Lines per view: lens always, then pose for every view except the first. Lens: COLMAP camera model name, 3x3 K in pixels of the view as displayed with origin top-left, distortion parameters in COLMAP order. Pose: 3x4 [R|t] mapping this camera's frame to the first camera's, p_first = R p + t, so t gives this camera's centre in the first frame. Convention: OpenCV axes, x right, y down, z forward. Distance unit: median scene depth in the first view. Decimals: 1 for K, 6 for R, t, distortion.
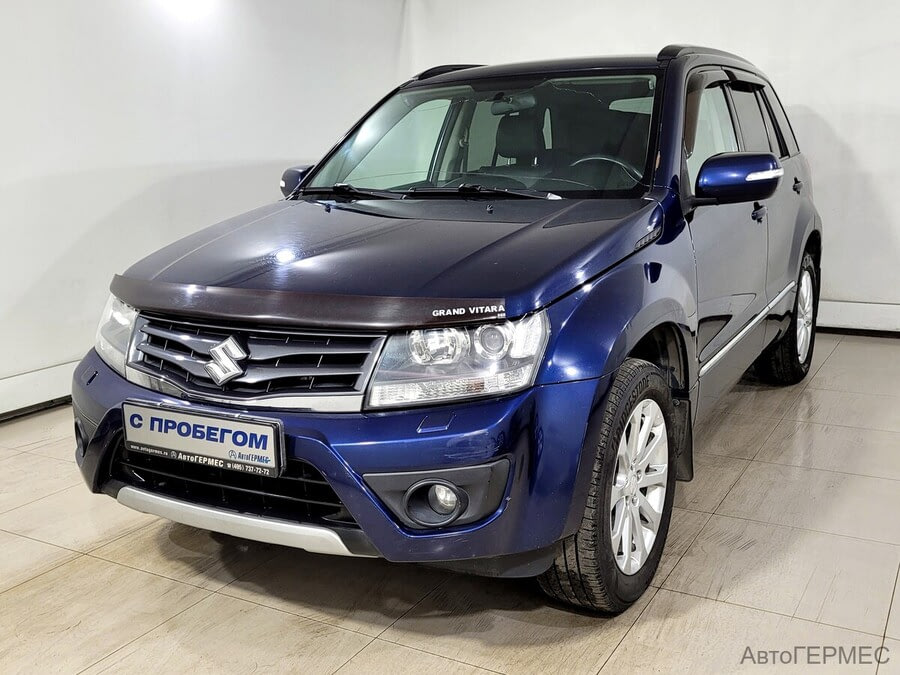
lens RADIAL K [[687.1, 0, 450.0], [0, 687.1, 337.5], [0, 0, 1]] dist [0.034835, 0.001143]
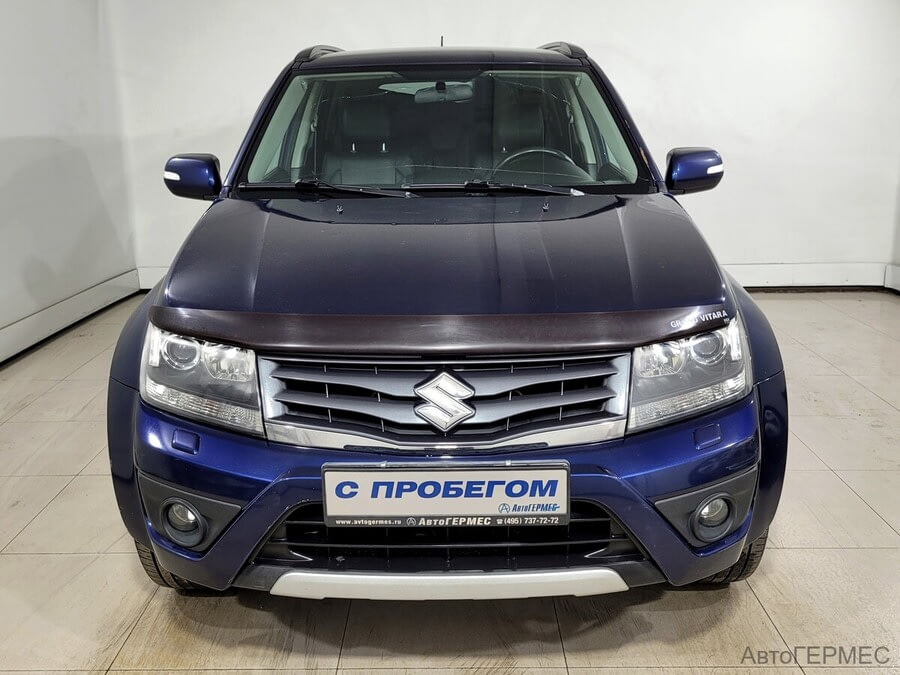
lens RADIAL K [[683.7, 0, 490.1], [0, 683.7, 346.5], [0, 0, 1]] dist [0.019735, 0.000219]
pose [[0.915213, -0.103336, 0.389497, -0.627081], [0.088323, 0.994499, 0.056312, -0.080443], [-0.393173, -0.017136, 0.919305, 0.213113]]
